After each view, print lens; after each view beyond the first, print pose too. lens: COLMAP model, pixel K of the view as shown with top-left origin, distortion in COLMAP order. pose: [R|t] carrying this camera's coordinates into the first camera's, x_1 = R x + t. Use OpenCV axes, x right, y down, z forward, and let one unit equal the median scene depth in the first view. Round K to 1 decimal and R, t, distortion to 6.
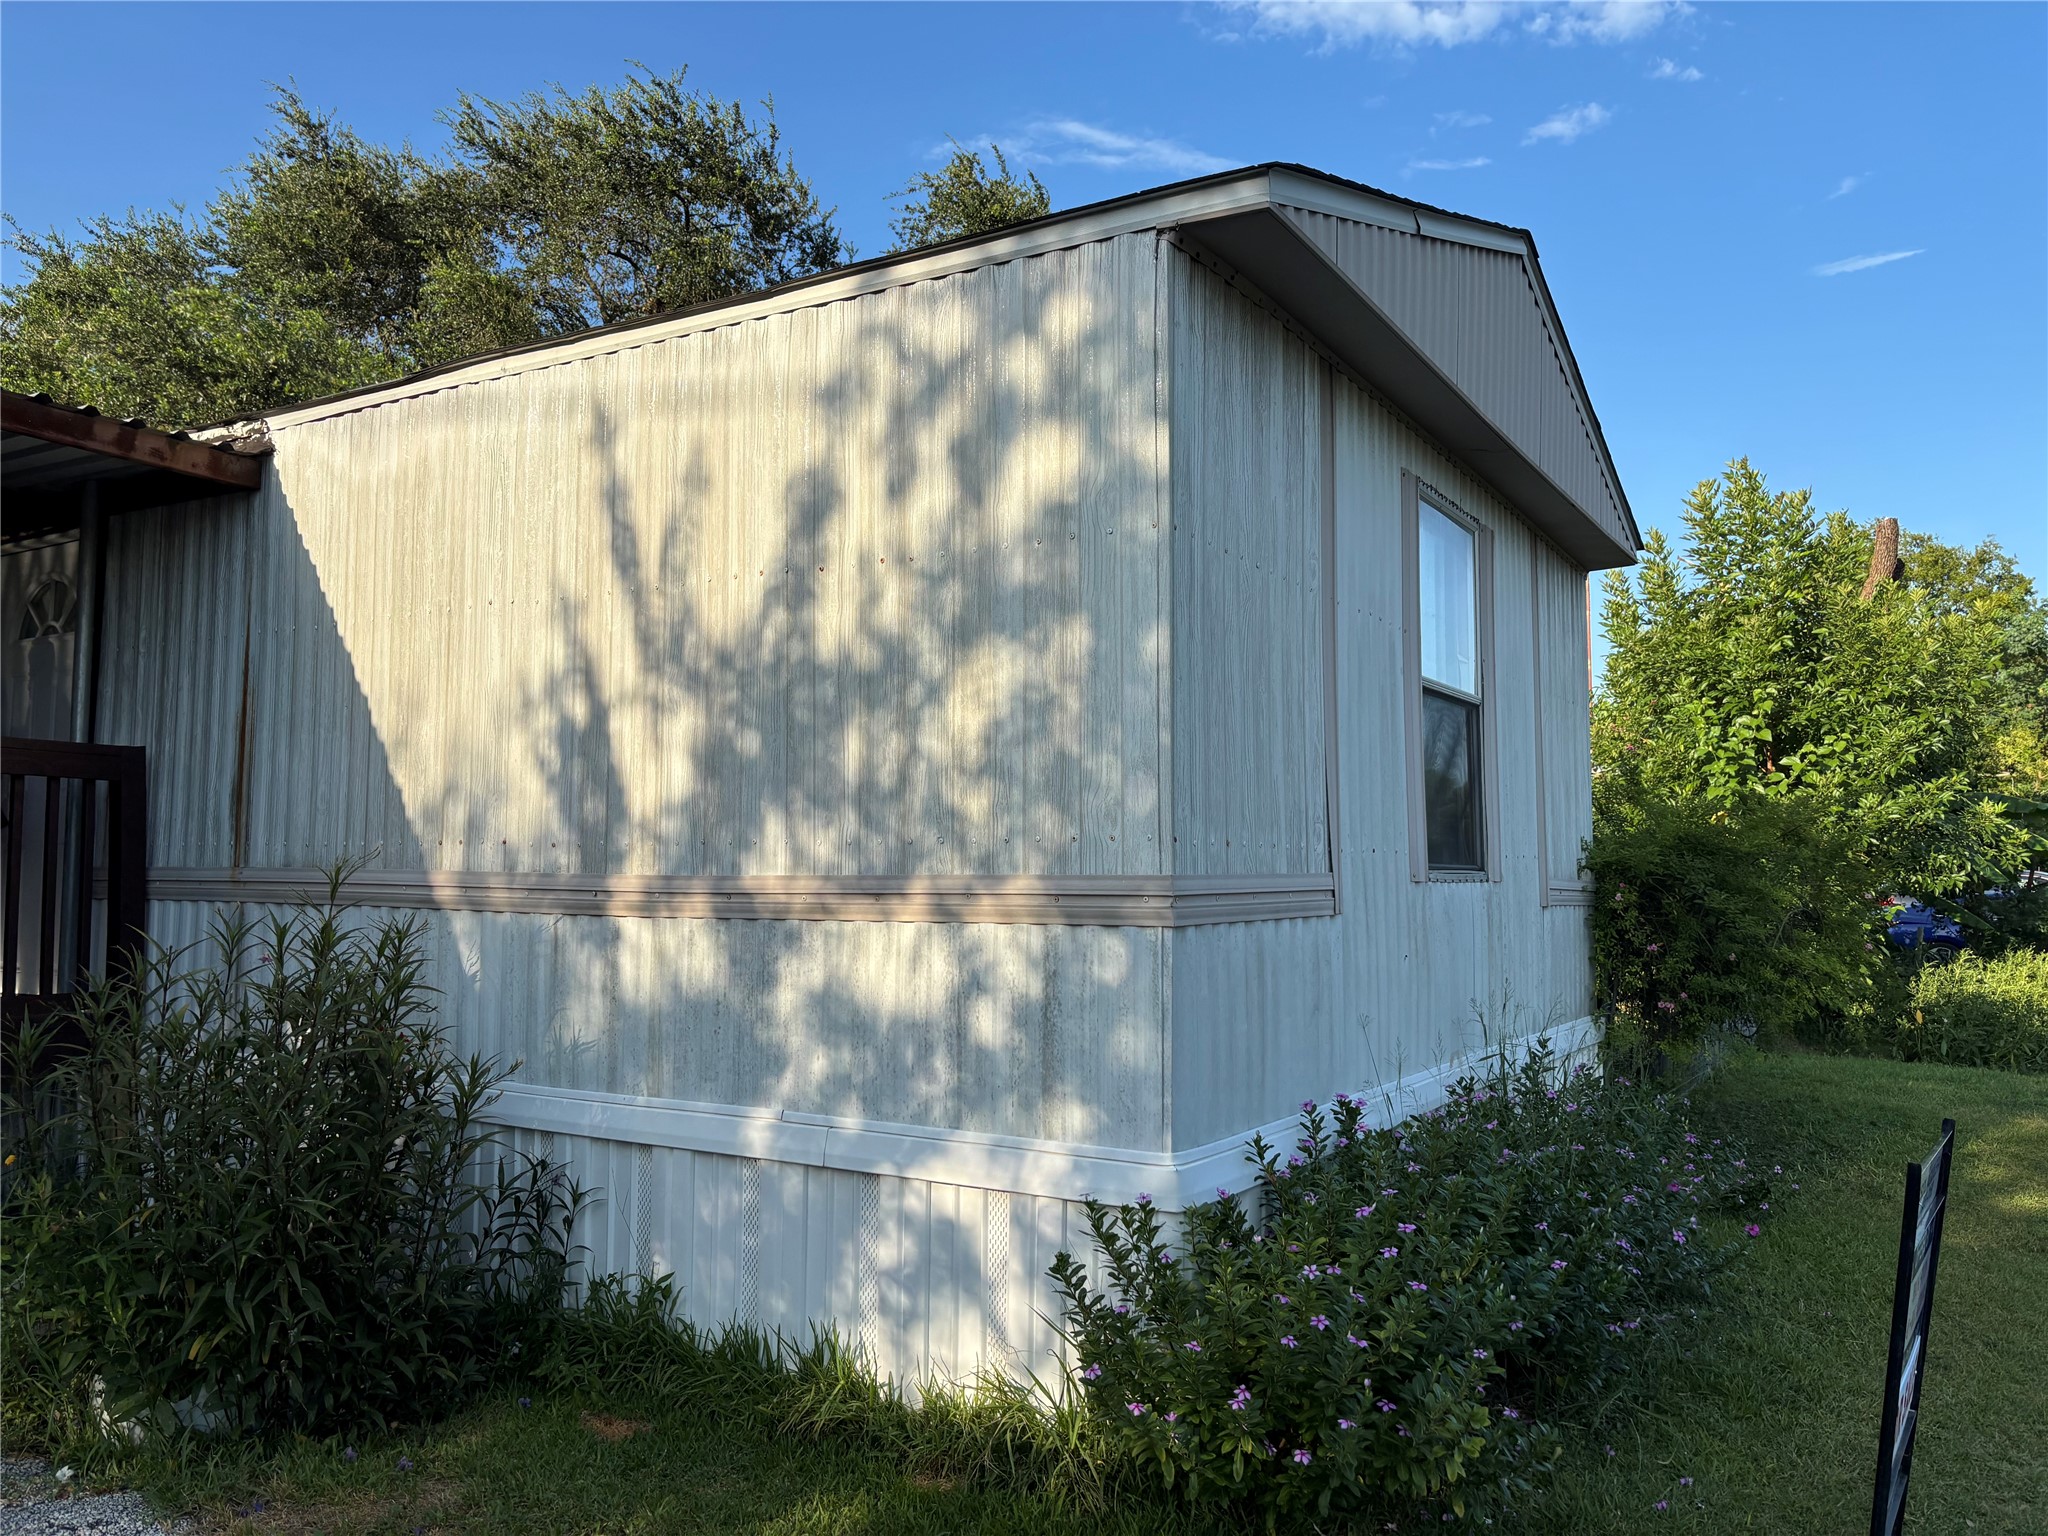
lens RADIAL K [[1548.9, 0, 1024.0], [0, 1548.9, 768.0], [0, 0, 1]] dist [-0.002779, -0.000314]
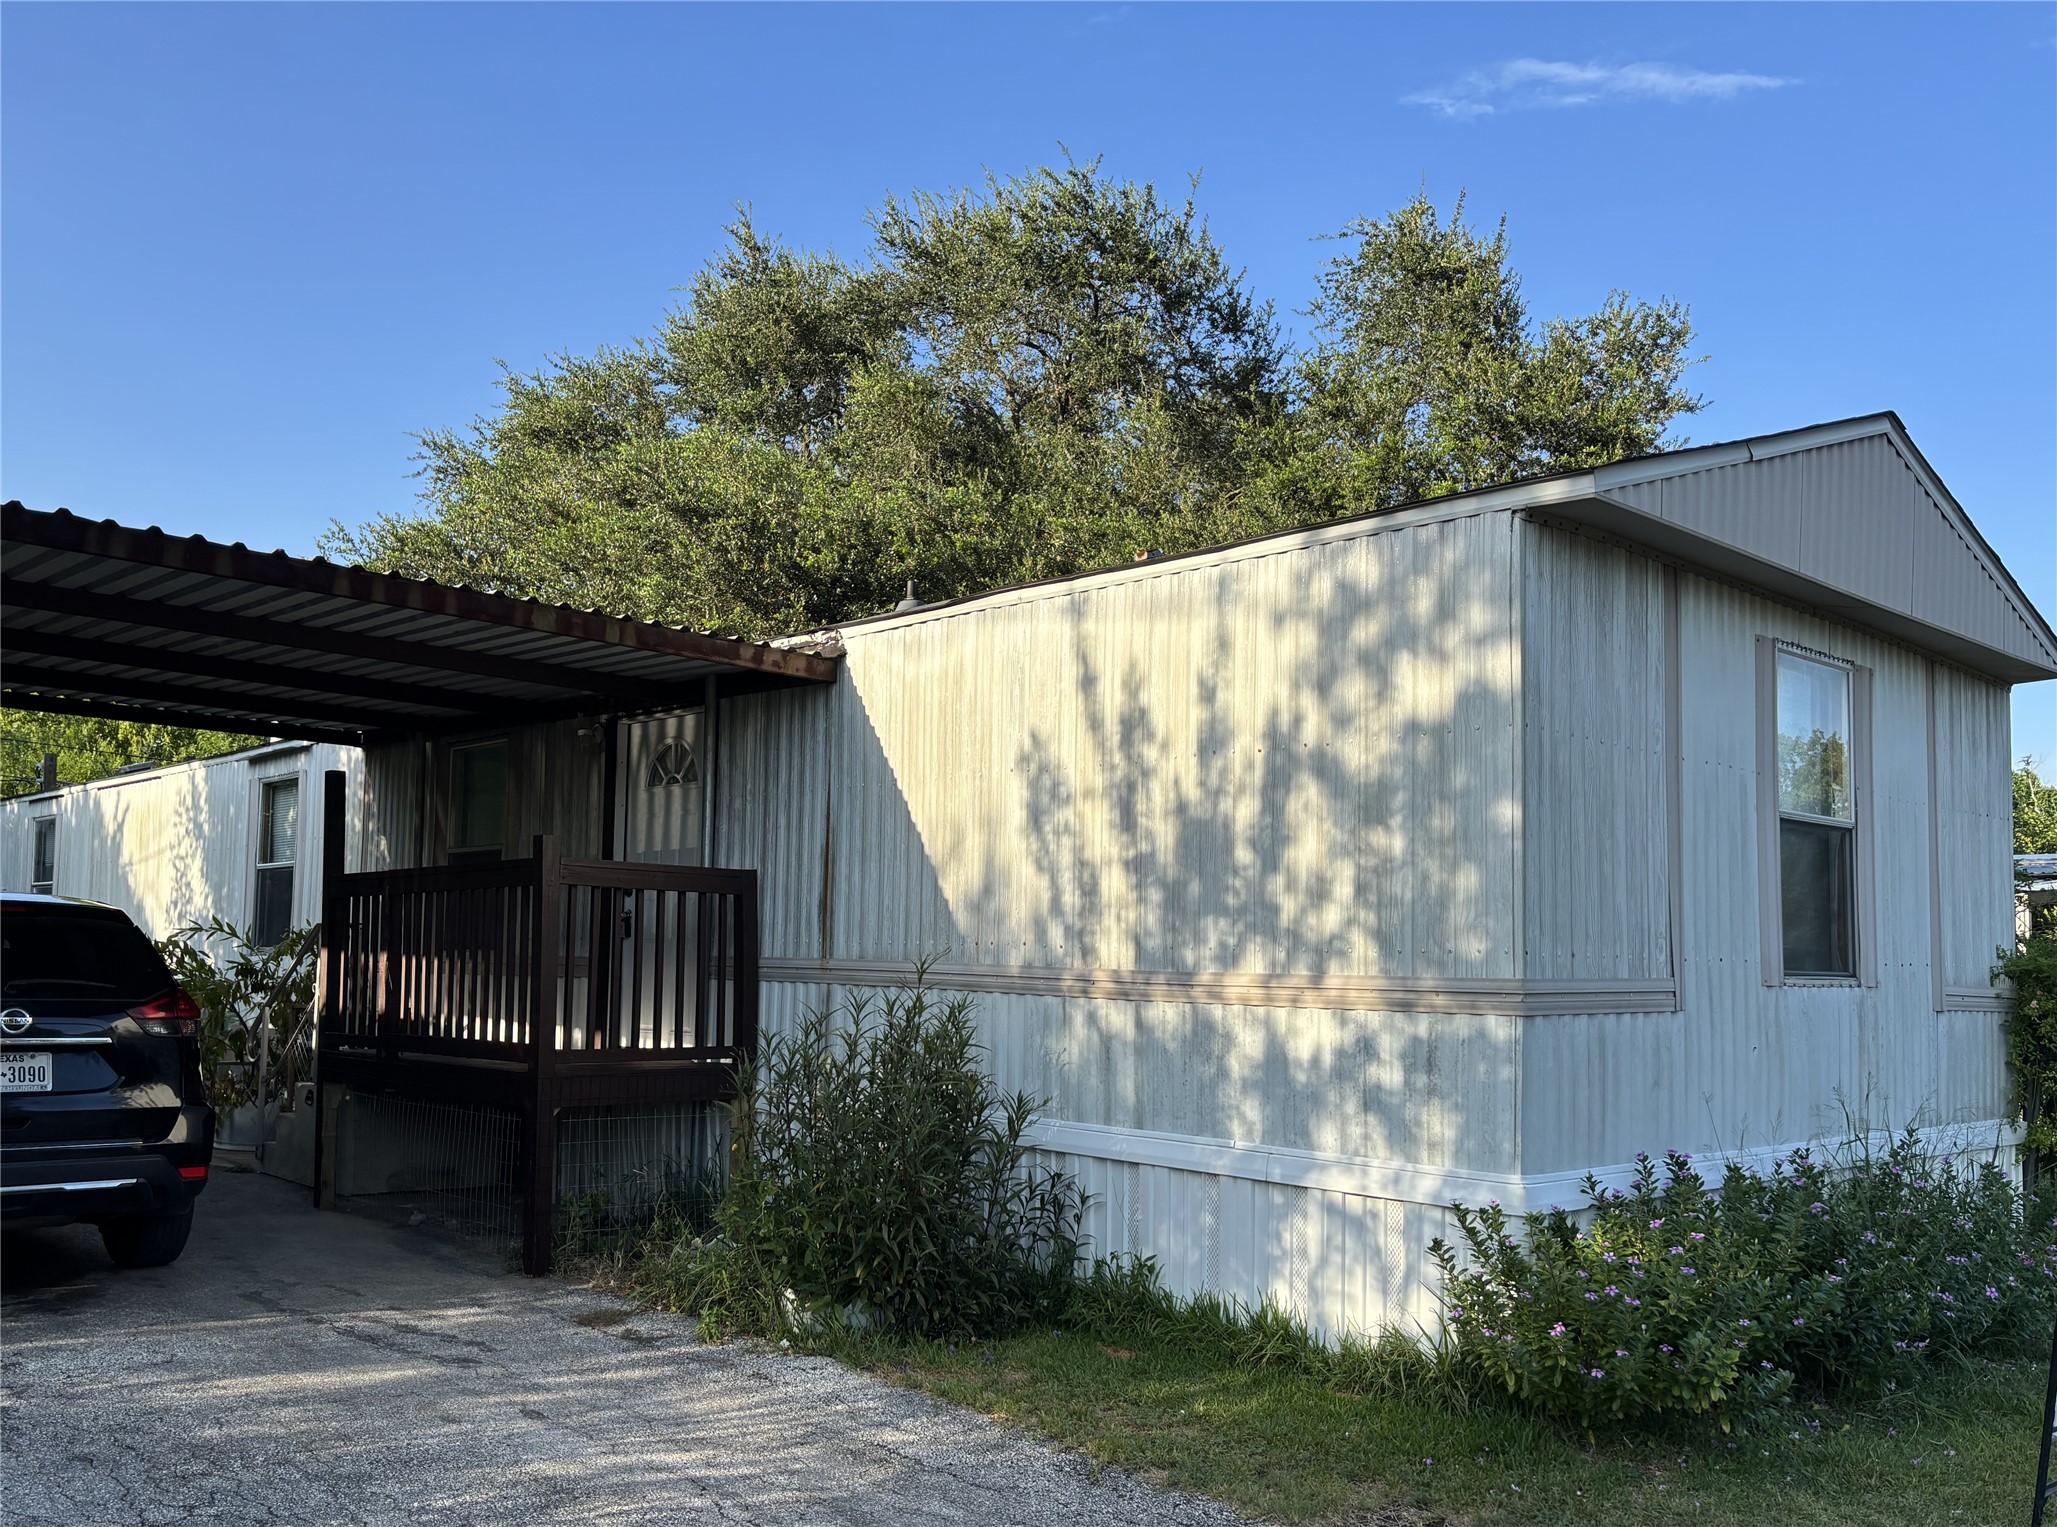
lens RADIAL K [[1782.7, 0, 921.7], [0, 1782.7, 857.2], [0, 0, 1]] dist [0.165804, -0.314966]
pose [[0.956762, -0.003076, -0.290856, 0.043849], [0.006533, 0.999919, 0.010914, -0.050752], [0.290799, -0.012342, 0.956704, -0.587525]]
